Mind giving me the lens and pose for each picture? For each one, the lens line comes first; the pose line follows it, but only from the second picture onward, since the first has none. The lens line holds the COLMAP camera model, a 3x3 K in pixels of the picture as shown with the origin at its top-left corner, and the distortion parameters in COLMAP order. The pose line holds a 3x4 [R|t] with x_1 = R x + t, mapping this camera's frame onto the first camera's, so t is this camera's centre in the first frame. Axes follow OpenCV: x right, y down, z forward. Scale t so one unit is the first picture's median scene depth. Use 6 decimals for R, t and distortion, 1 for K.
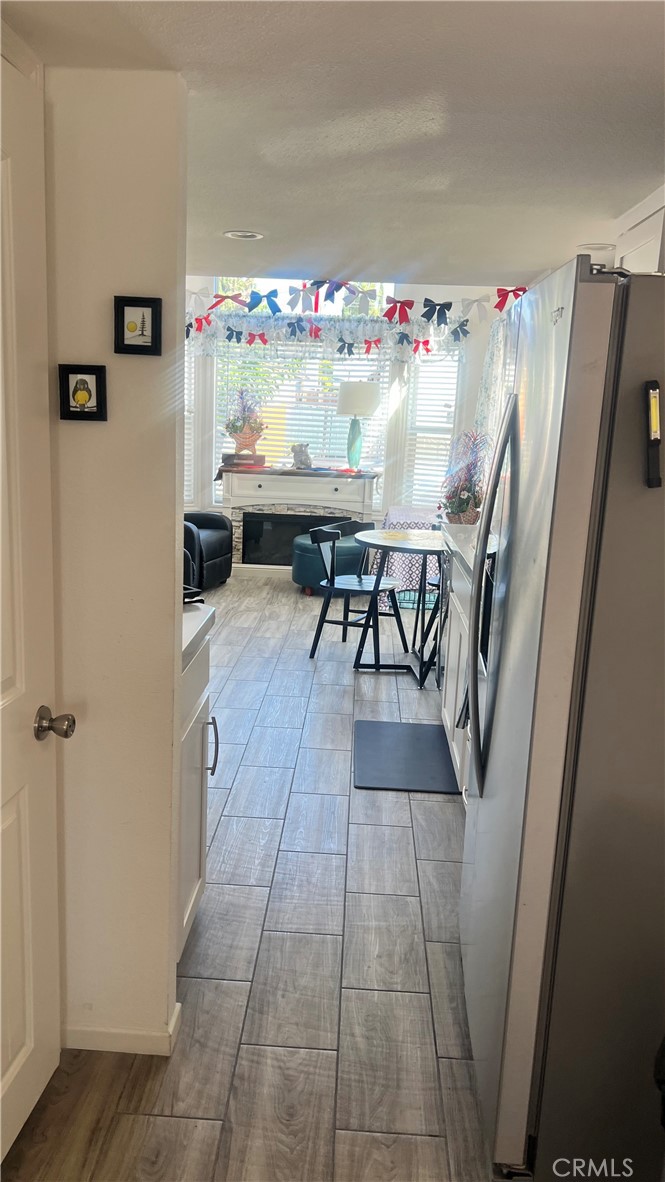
lens RADIAL K [[879.5, 0, 324.5], [0, 879.5, 599.2], [0, 0, 1]] dist [0.110911, -0.155679]
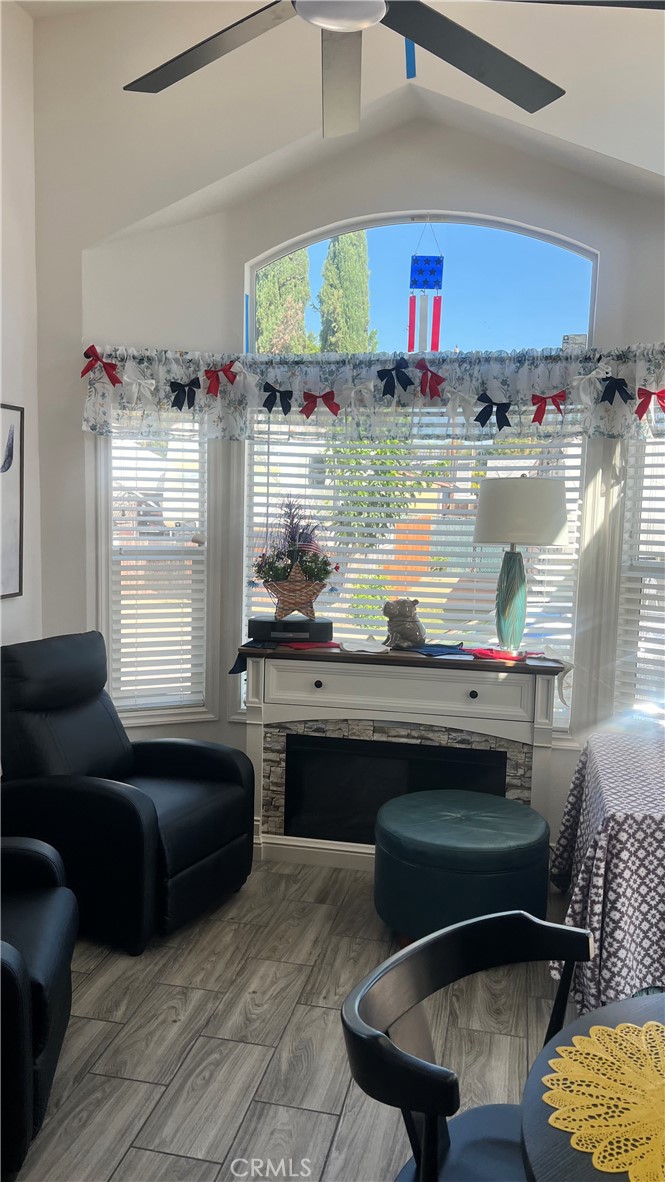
lens RADIAL K [[879.5, 0, 324.5], [0, 879.5, 599.2], [0, 0, 1]] dist [0.110911, -0.155679]
pose [[0.985013, -0.000200, -0.172481, 0.016488], [-0.020903, 0.992491, -0.120521, -0.116251], [0.171210, 0.122320, 0.977612, 0.505277]]
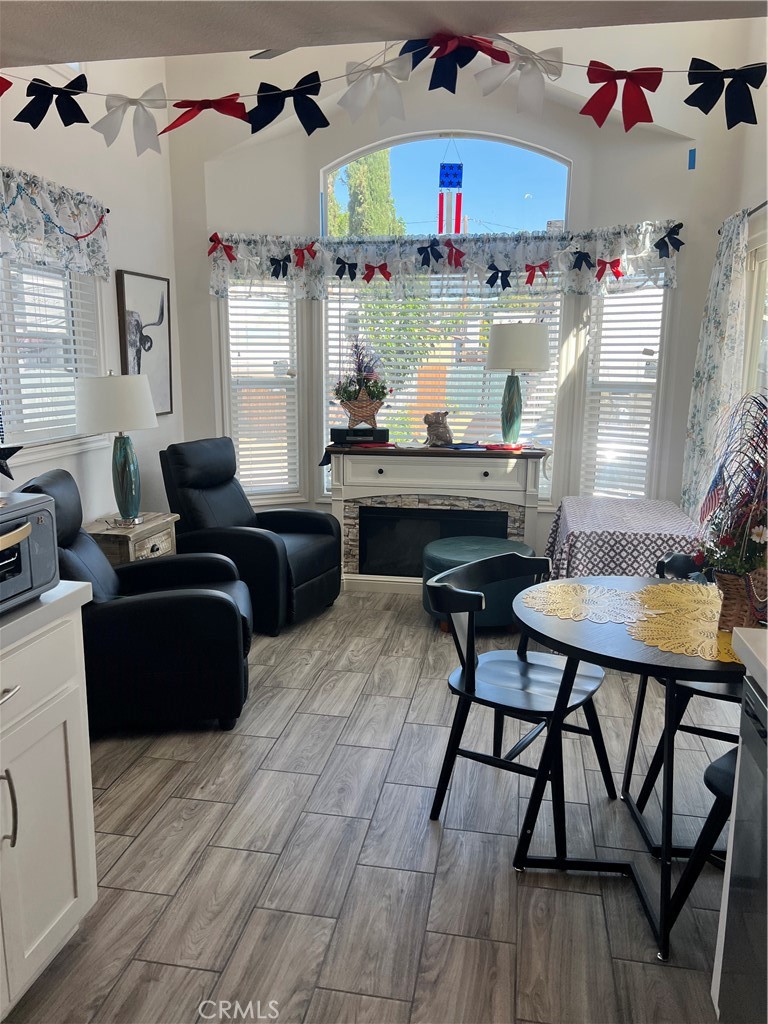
lens RADIAL K [[759.2, 0, 376.7], [0, 759.2, 515.8], [0, 0, 1]] dist [0.125434, -0.286383]
pose [[0.989785, -0.006558, -0.142414, 0.013279], [0.003197, 0.999711, -0.023821, -0.076008], [0.142529, 0.023123, 0.989521, 0.374371]]
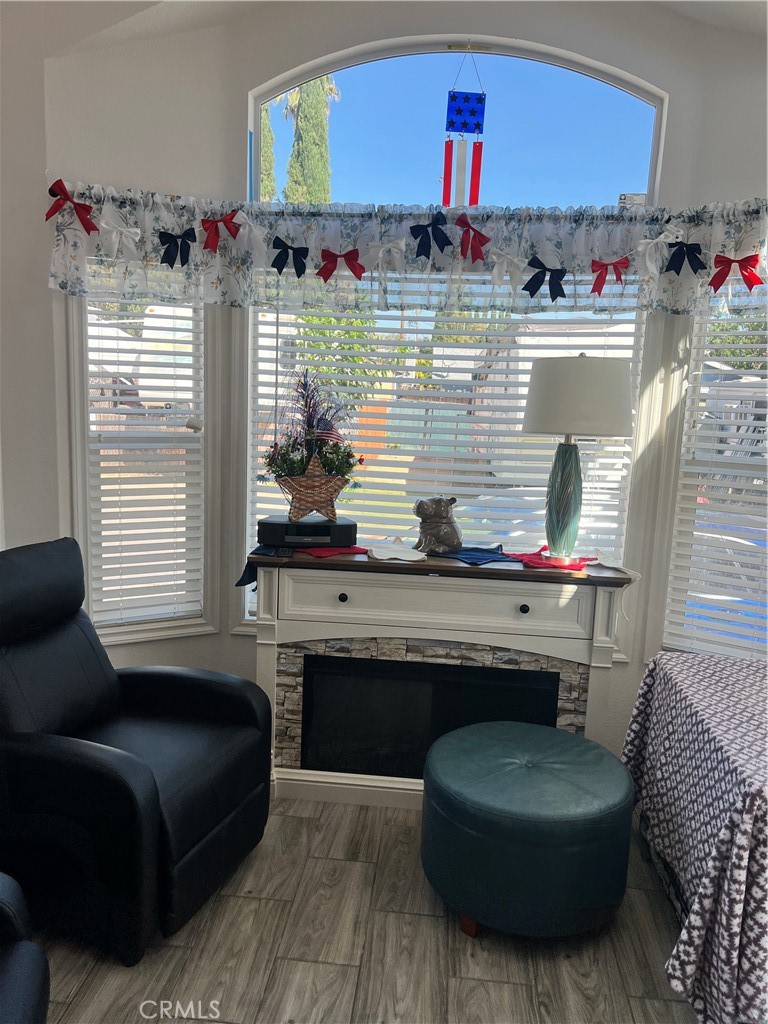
lens RADIAL K [[767.4, 0, 369.0], [0, 767.4, 515.5], [0, 0, 1]] dist [0.052937, -0.053870]
pose [[0.998001, 0.005639, -0.062939, -0.037413], [-0.009704, 0.997873, -0.064462, -0.144435], [0.062441, 0.064944, 0.995933, 0.627405]]
